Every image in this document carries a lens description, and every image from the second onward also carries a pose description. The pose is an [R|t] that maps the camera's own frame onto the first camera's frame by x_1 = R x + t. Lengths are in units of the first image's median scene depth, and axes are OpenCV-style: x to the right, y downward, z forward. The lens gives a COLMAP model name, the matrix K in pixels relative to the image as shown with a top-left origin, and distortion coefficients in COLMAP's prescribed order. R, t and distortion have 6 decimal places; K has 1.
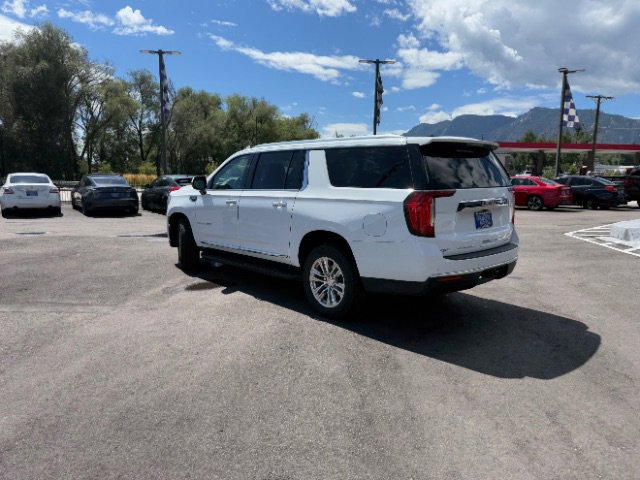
lens RADIAL K [[458.5, 0, 315.7], [0, 458.5, 230.4], [0, 0, 1]] dist [0.022290, -0.026148]
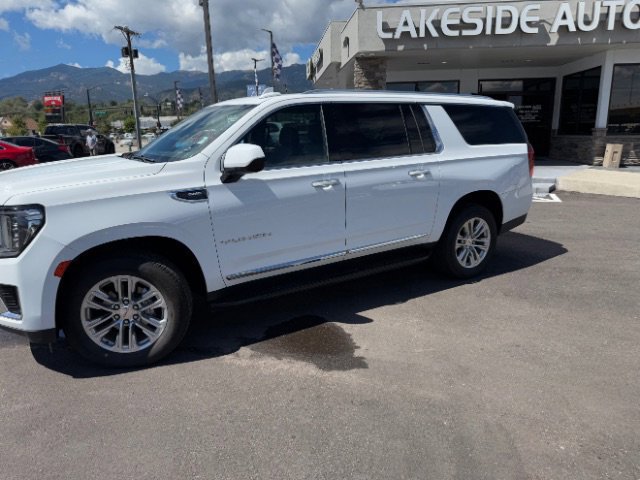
lens RADIAL K [[458.5, 0, 315.7], [0, 458.5, 230.4], [0, 0, 1]] dist [0.022290, -0.026148]
pose [[0.169356, -0.214096, 0.962019, -0.365195], [0.141937, 0.971242, 0.191162, -0.056000], [-0.975281, 0.104172, 0.194874, 0.419673]]
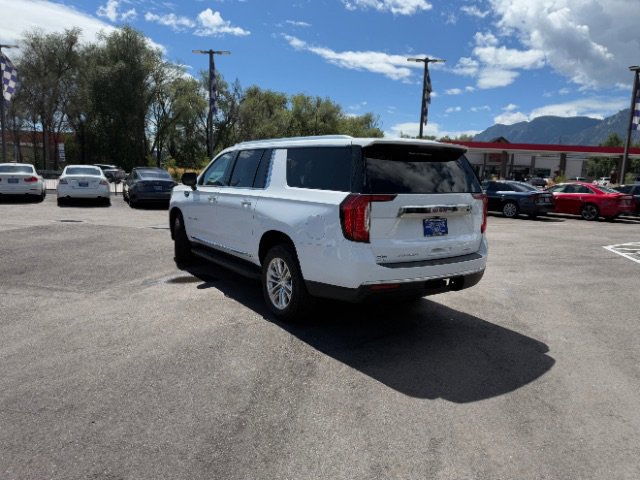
lens RADIAL K [[458.5, 0, 315.7], [0, 458.5, 230.4], [0, 0, 1]] dist [0.022290, -0.026148]
pose [[0.989292, 0.046199, -0.138446, 0.086465], [-0.046016, 0.998930, 0.004522, -0.003195], [0.138507, 0.001897, 0.990360, 0.012668]]
